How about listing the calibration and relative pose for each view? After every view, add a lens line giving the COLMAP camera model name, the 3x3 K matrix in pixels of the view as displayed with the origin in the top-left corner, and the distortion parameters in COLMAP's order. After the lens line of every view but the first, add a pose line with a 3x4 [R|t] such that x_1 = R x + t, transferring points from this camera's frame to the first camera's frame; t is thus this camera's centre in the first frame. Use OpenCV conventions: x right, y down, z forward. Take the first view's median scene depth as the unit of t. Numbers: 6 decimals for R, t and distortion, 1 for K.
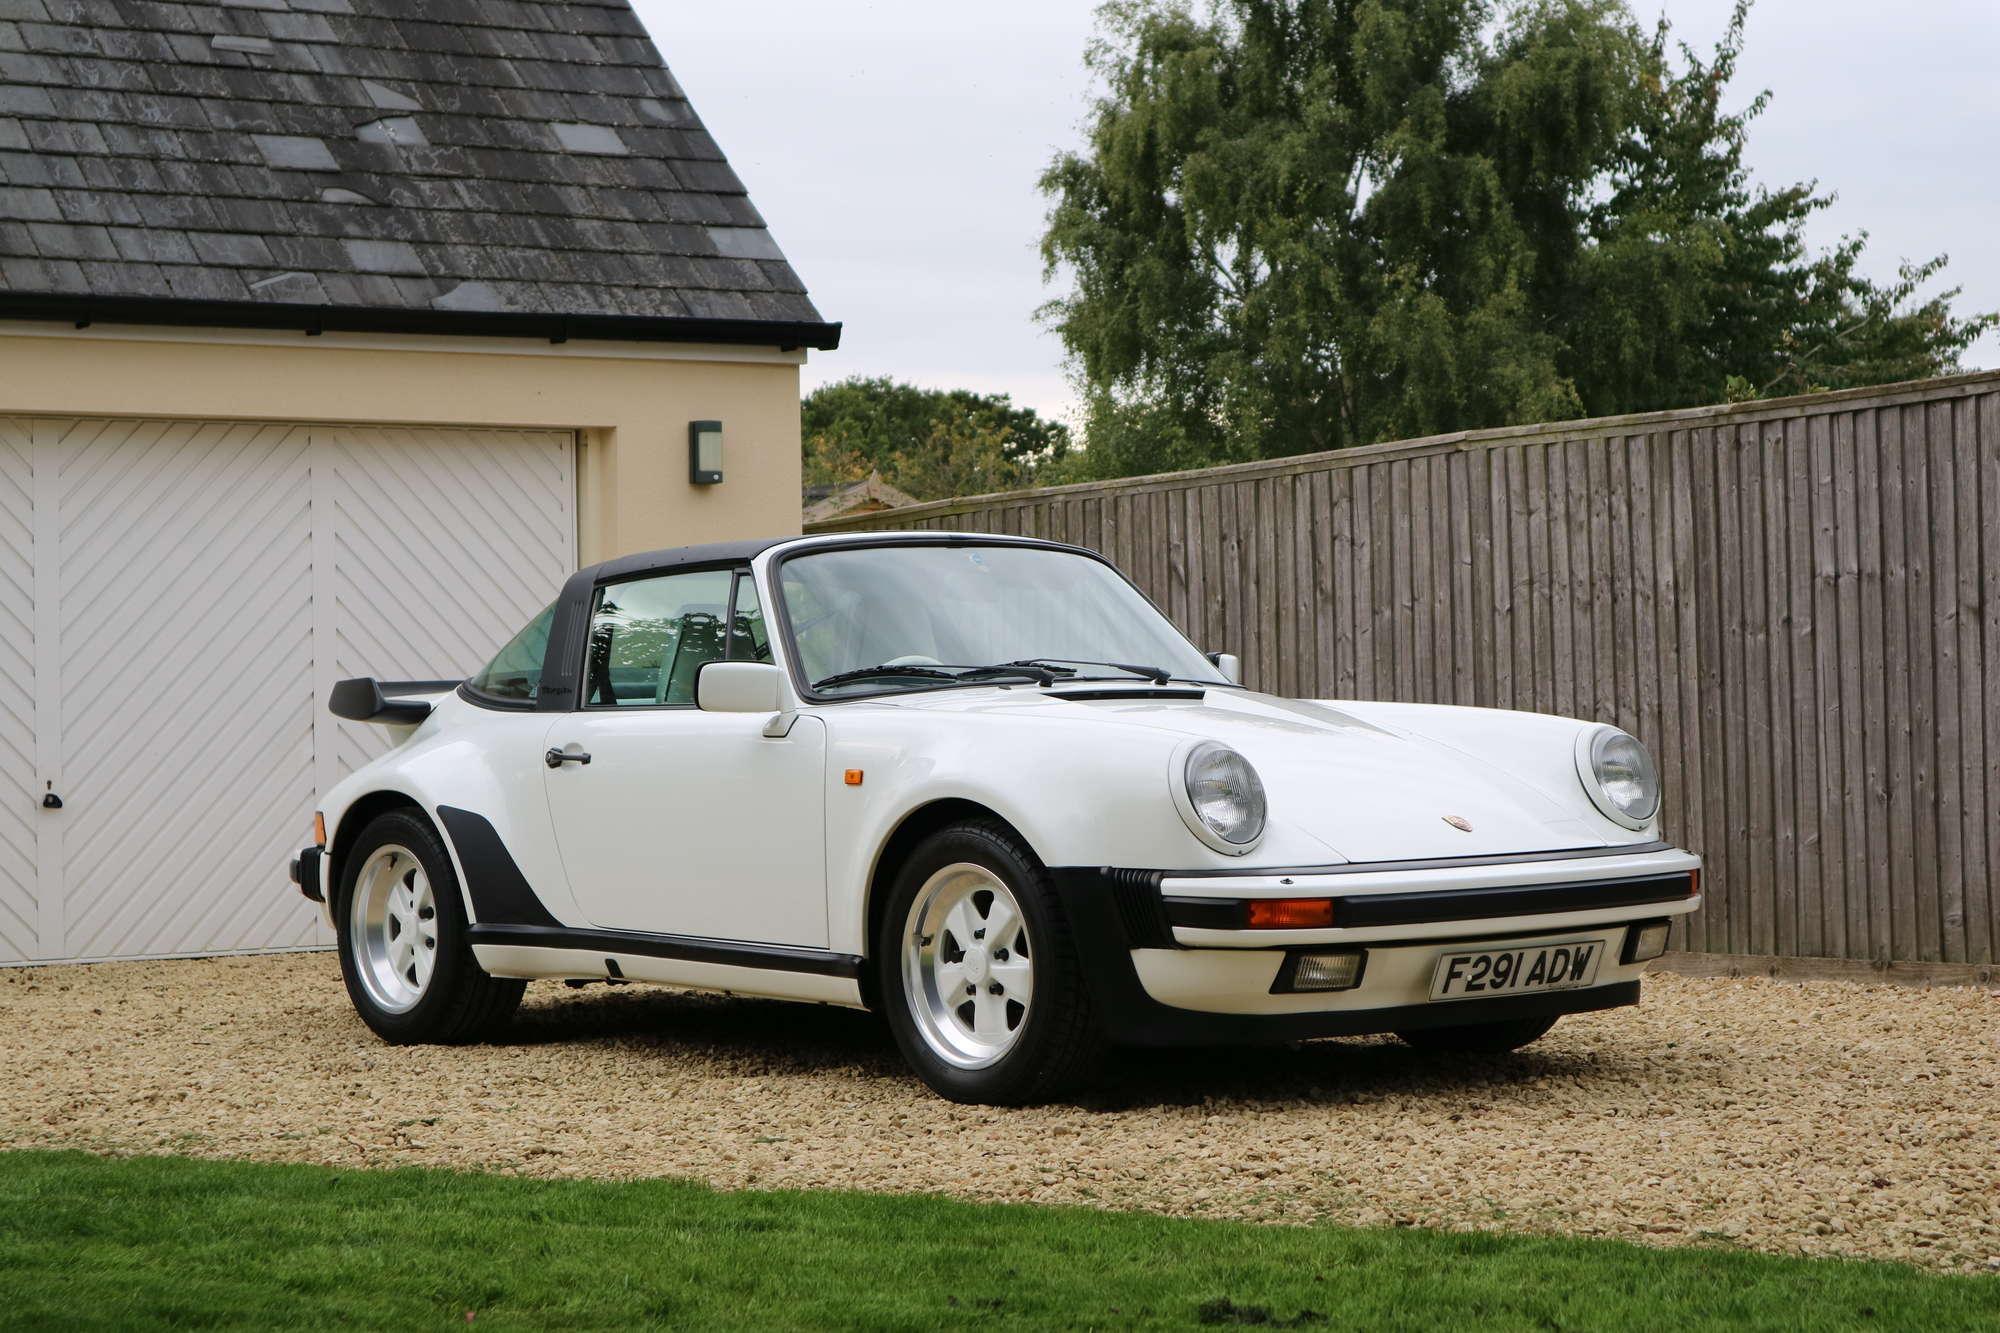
lens RADIAL K [[3594.4, 0, 998.1], [0, 3594.4, 661.4], [0, 0, 1]] dist [-0.165337, 0.000000]
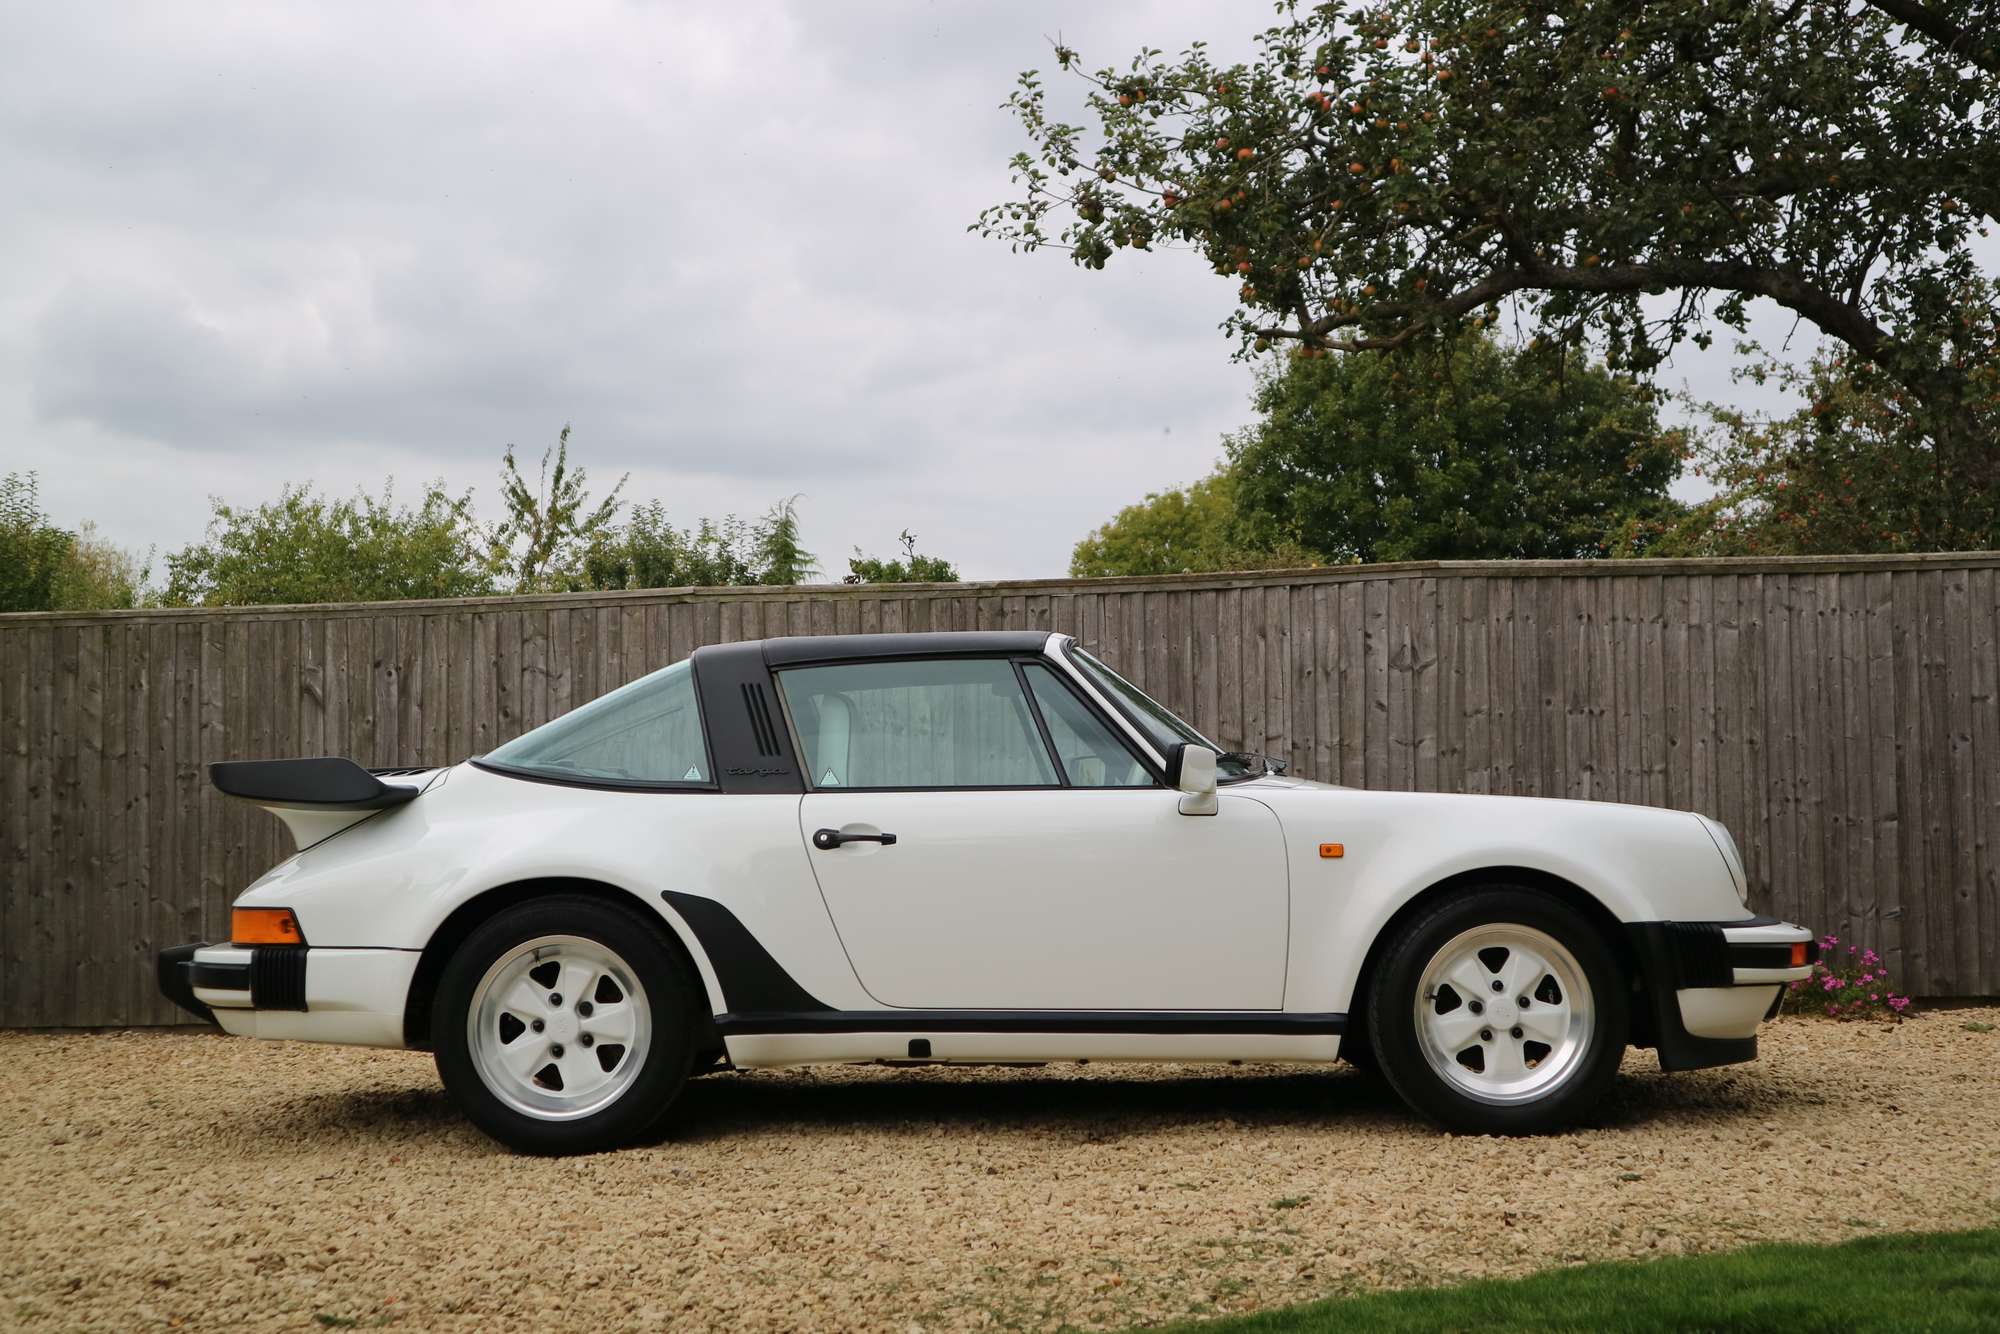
lens RADIAL K [[2534.2, 0, 1002.5], [0, 2534.2, 664.6], [0, 0, 1]] dist [0.038838, 0.000000]
pose [[0.640357, 0.057280, 0.765938, -0.629573], [-0.008955, 0.997704, -0.067126, 0.025483], [-0.768025, 0.036126, 0.639400, 0.516442]]
